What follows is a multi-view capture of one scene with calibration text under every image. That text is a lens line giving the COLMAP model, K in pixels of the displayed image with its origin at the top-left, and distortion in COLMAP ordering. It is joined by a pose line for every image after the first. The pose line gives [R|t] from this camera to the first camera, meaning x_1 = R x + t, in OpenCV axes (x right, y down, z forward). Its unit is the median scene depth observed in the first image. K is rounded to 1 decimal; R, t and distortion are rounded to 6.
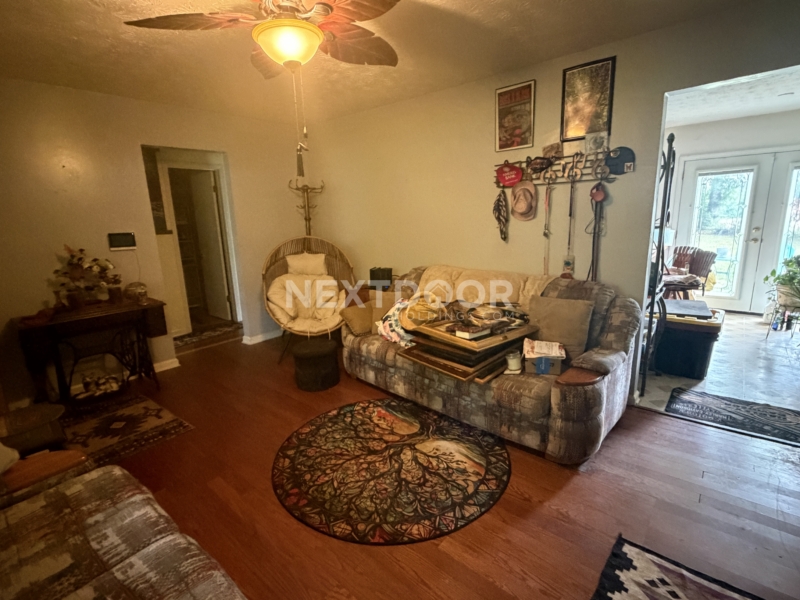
lens RADIAL K [[388.1, 0, 398.8], [0, 388.1, 301.4], [0, 0, 1]] dist [0.001934, 0.000602]
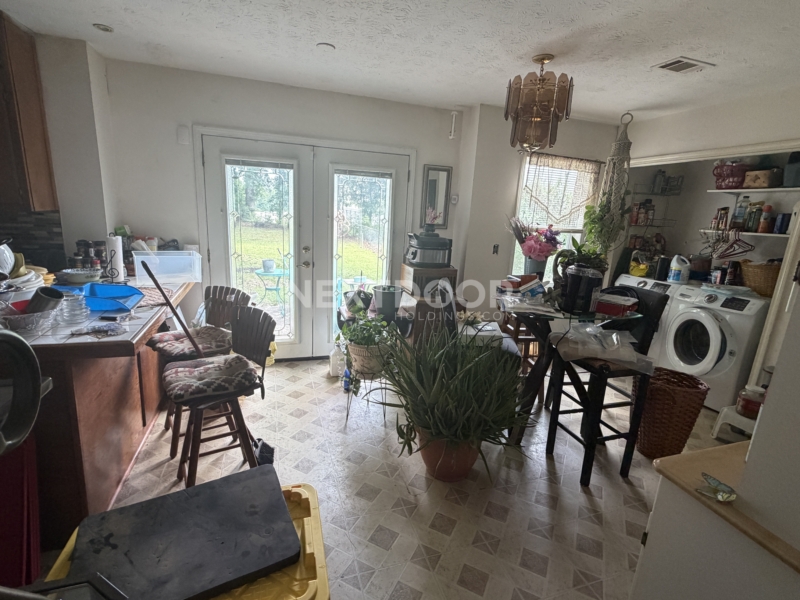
lens RADIAL K [[388.1, 0, 401.1], [0, 388.1, 301.0], [0, 0, 1]] dist [0.001934, 0.000602]
pose [[0.513344, -0.142019, 0.846350, 0.653590], [0.113880, 0.988763, 0.096844, -0.242464], [-0.850593, 0.046668, 0.523749, 0.811301]]
